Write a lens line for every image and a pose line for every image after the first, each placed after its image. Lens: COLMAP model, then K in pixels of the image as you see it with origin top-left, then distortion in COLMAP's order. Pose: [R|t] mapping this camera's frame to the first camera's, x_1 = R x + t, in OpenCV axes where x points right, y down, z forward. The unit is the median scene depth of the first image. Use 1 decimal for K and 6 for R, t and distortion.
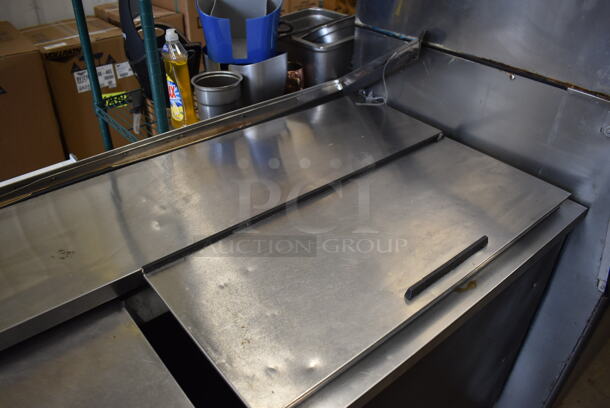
lens RADIAL K [[479.2, 0, 307.3], [0, 479.2, 203.5], [0, 0, 1]] dist [-0.079193, -0.002252]
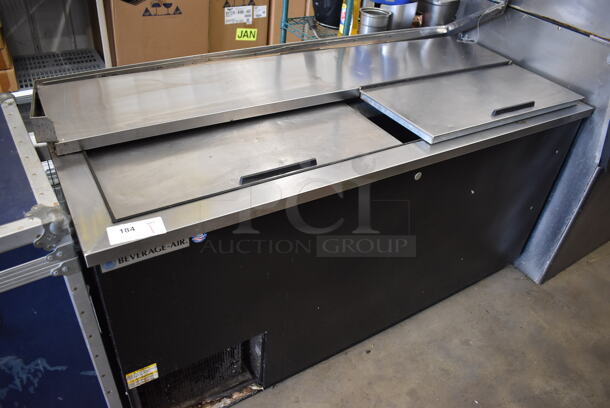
lens RADIAL K [[479.2, 0, 307.3], [0, 479.2, 203.5], [0, 0, 1]] dist [-0.079193, -0.002252]
pose [[0.988624, 0.141230, -0.051730, -0.230956], [-0.139643, 0.989647, 0.033134, 0.343147], [0.055874, -0.025533, 0.998111, -0.589096]]
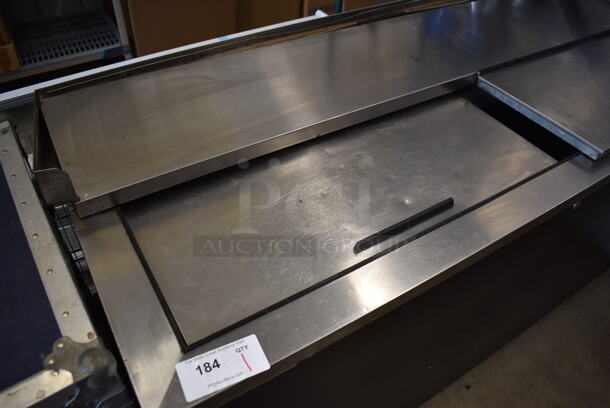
lens RADIAL K [[465.8, 0, 302.7], [0, 465.8, 194.5], [0, 0, 1]] dist [-0.083407, -0.003344]
pose [[0.991618, 0.112034, -0.064357, -0.444724], [-0.100725, 0.982287, 0.158007, 0.196881], [0.080919, -0.150200, 0.985338, -0.270975]]
